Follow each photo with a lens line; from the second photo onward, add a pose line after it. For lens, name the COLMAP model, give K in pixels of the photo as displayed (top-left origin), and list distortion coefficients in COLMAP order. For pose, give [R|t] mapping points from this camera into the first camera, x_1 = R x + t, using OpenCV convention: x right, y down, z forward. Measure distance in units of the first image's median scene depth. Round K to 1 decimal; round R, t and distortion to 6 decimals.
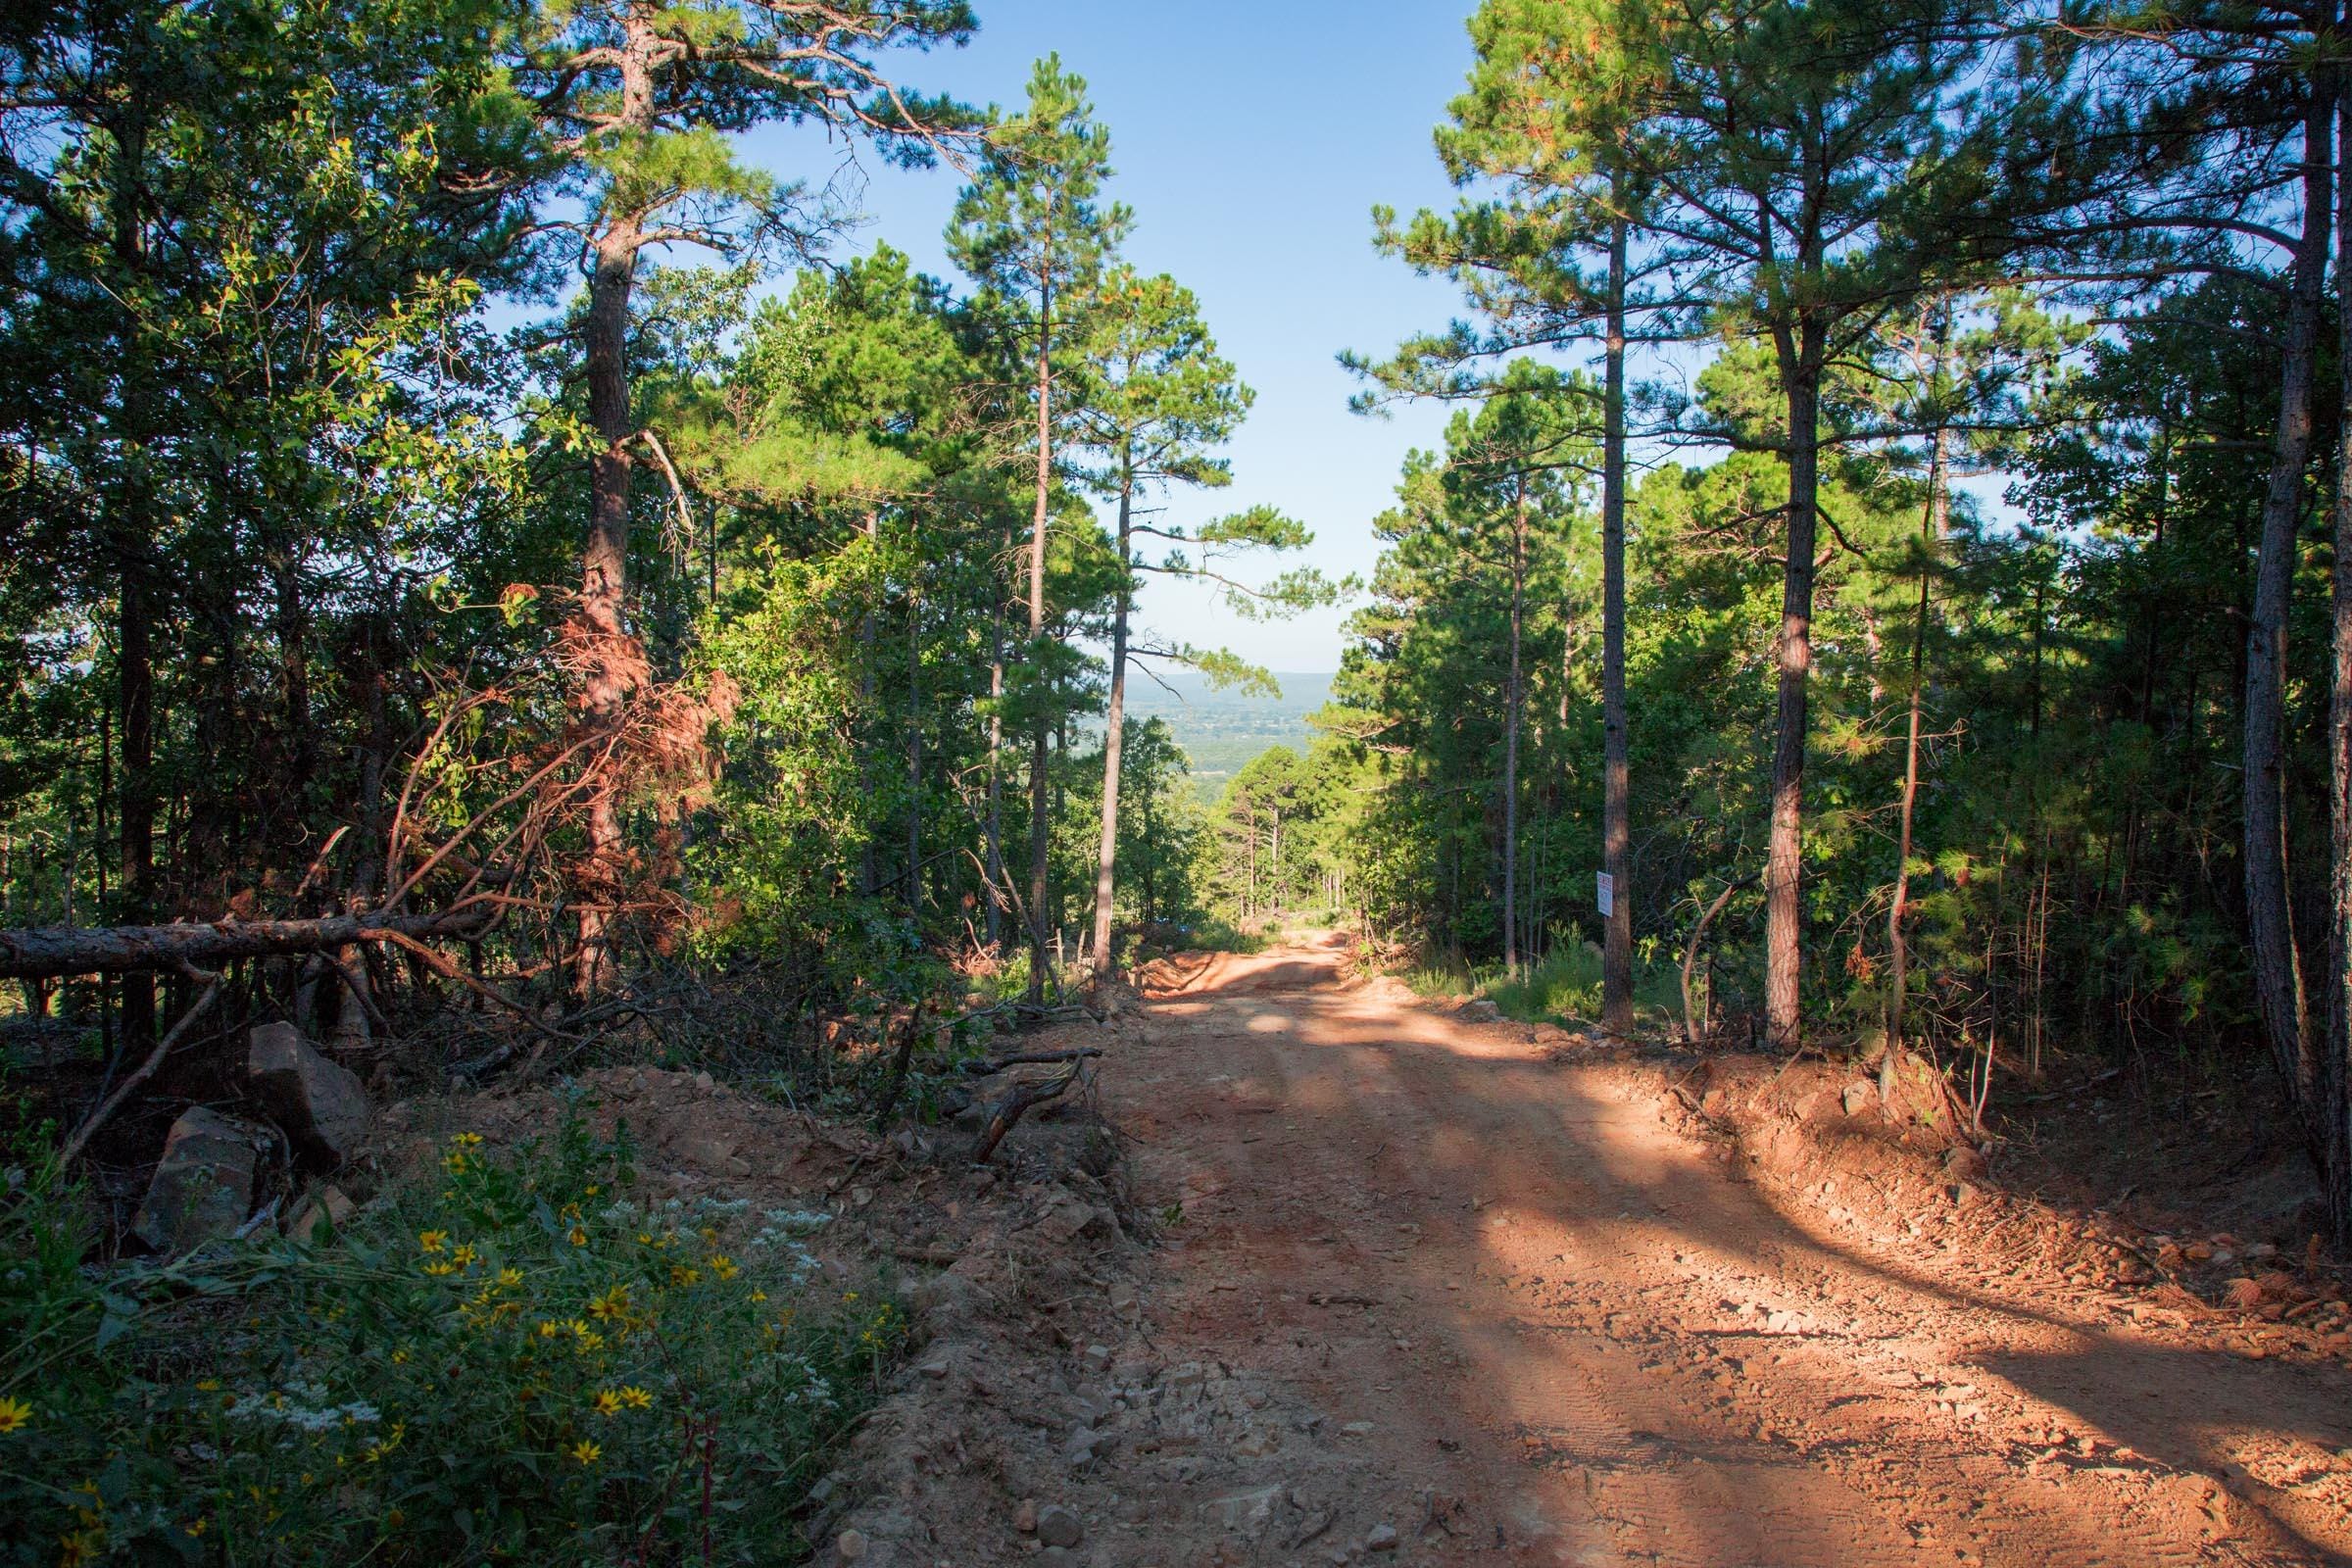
lens RADIAL K [[2202.2, 0, 1176.0], [0, 2202.2, 784.0], [0, 0, 1]] dist [-0.007839, 0.071210]
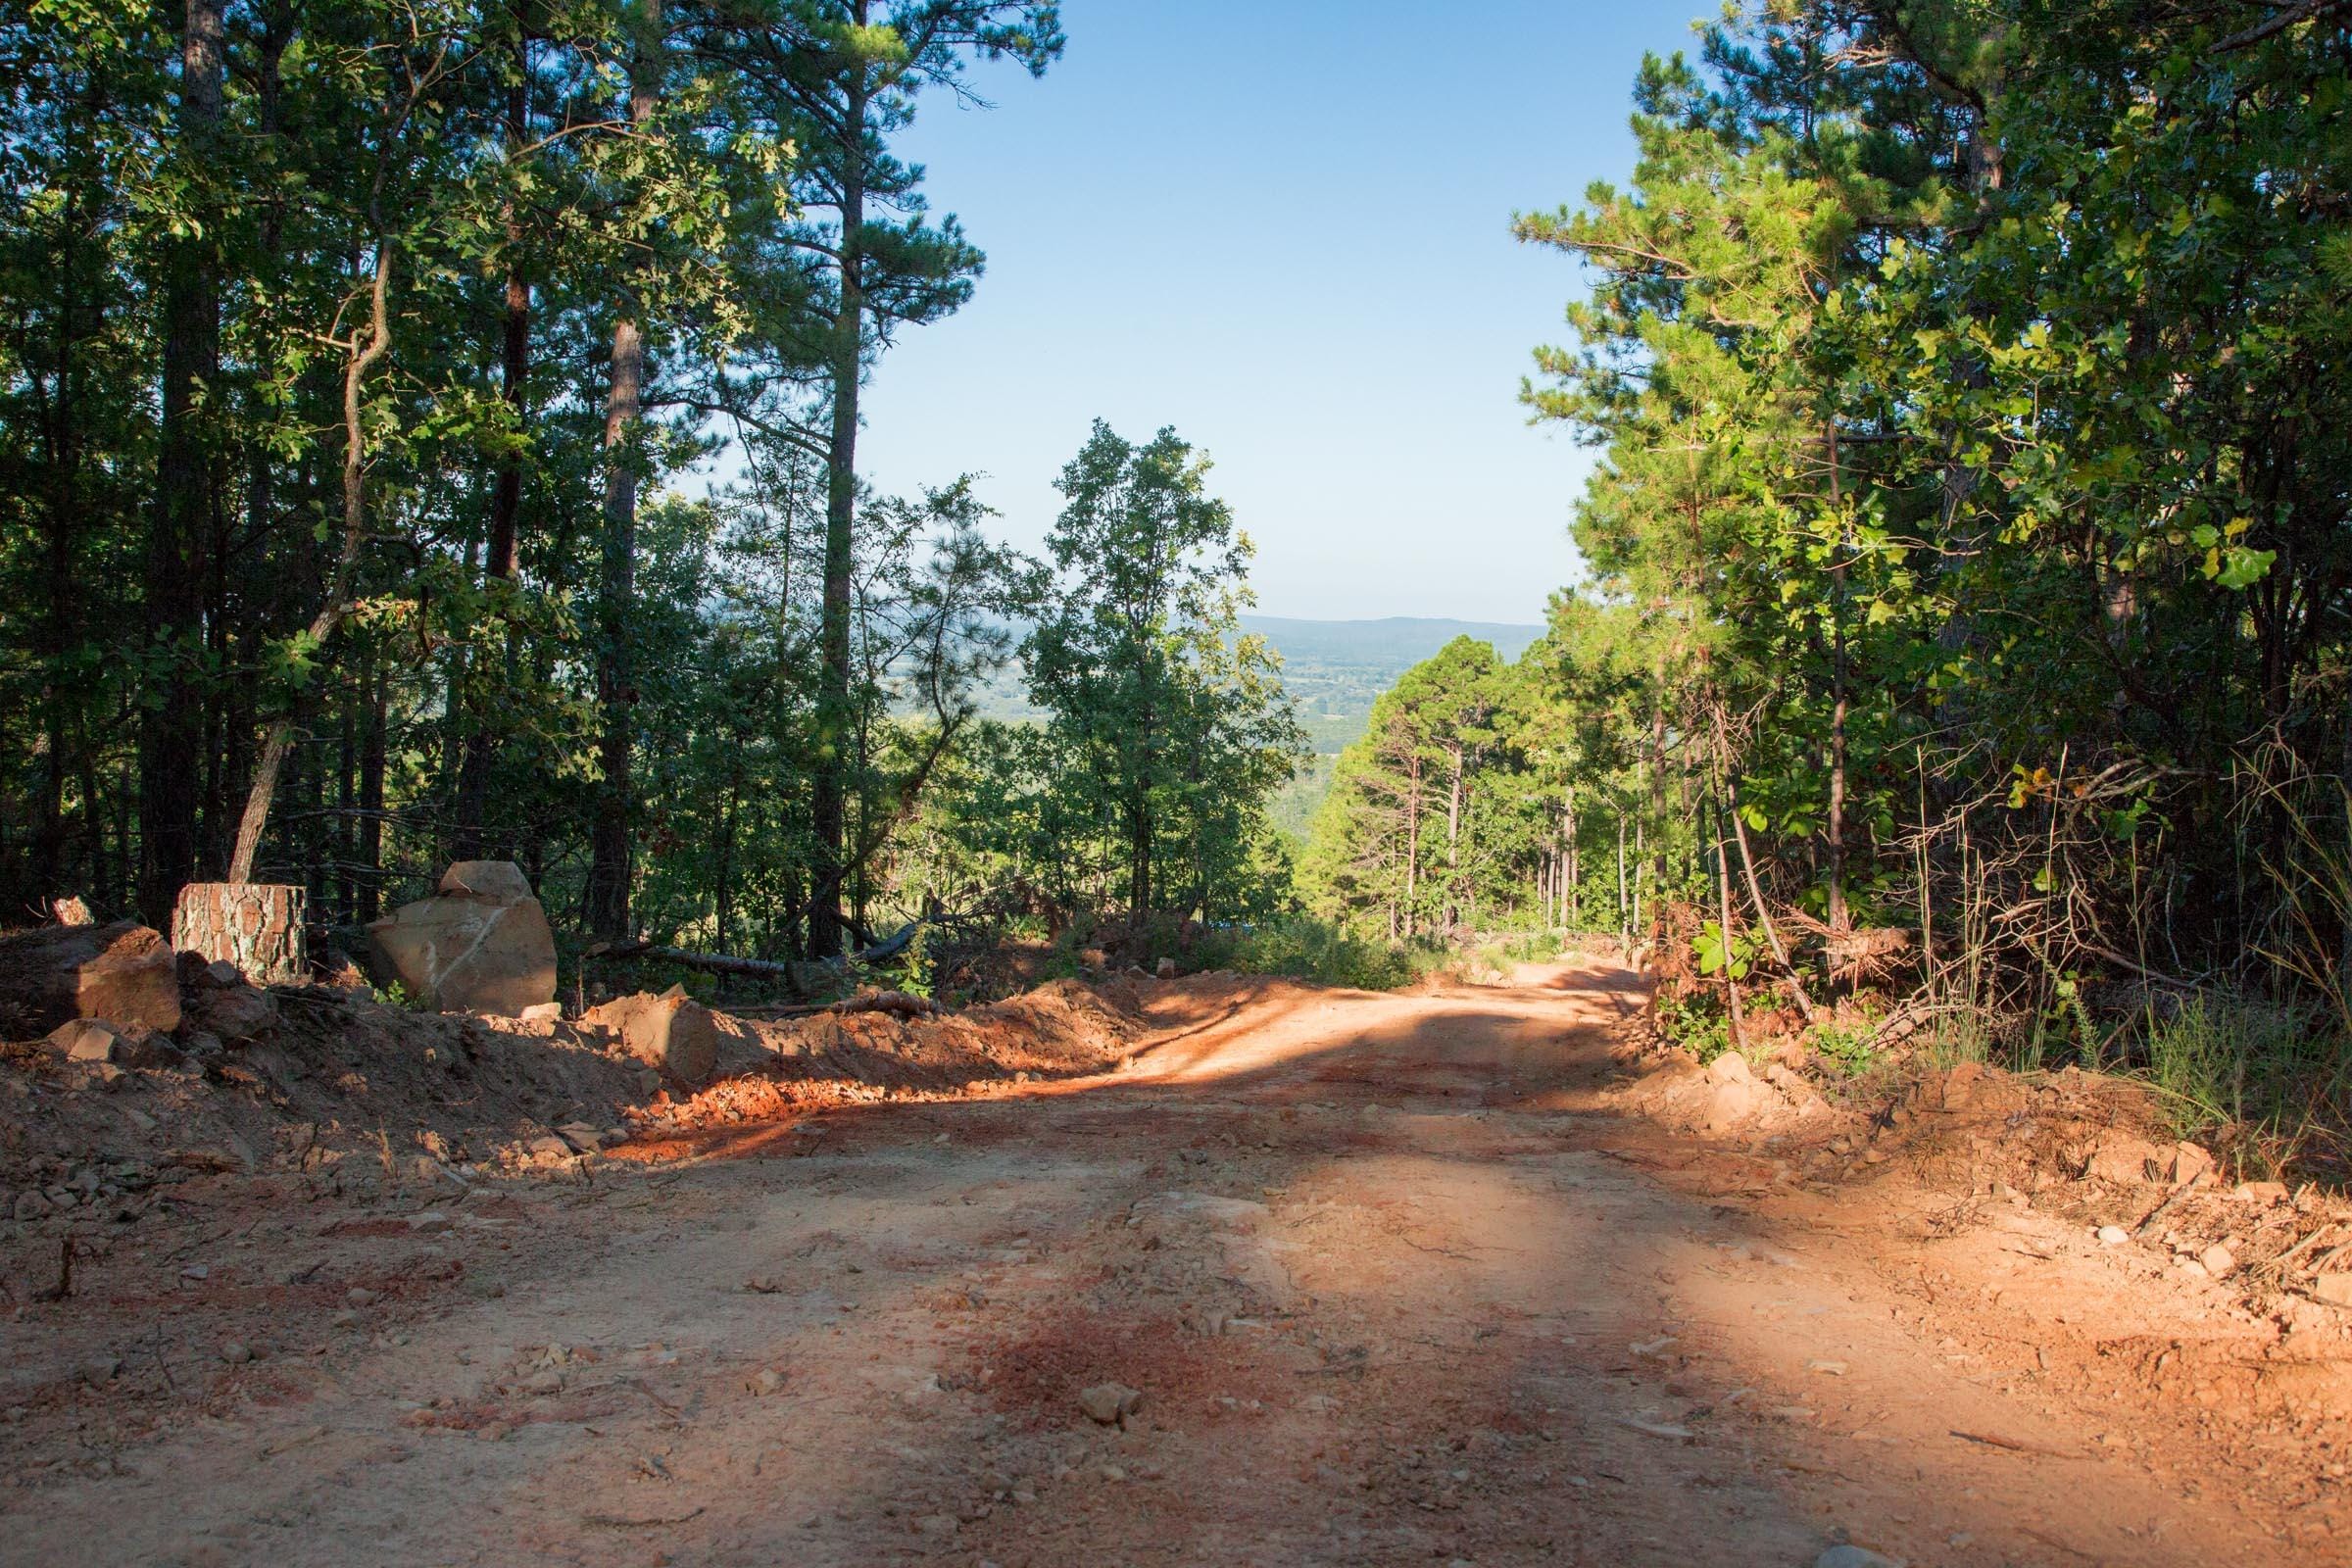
lens RADIAL K [[2202.2, 0, 1176.0], [0, 2202.2, 784.0], [0, 0, 1]] dist [-0.007839, 0.071210]
pose [[0.994763, 0.038817, -0.094546, 0.027188], [-0.041538, 0.998772, -0.026983, 0.038550], [0.093383, 0.030769, 0.995155, 0.437685]]
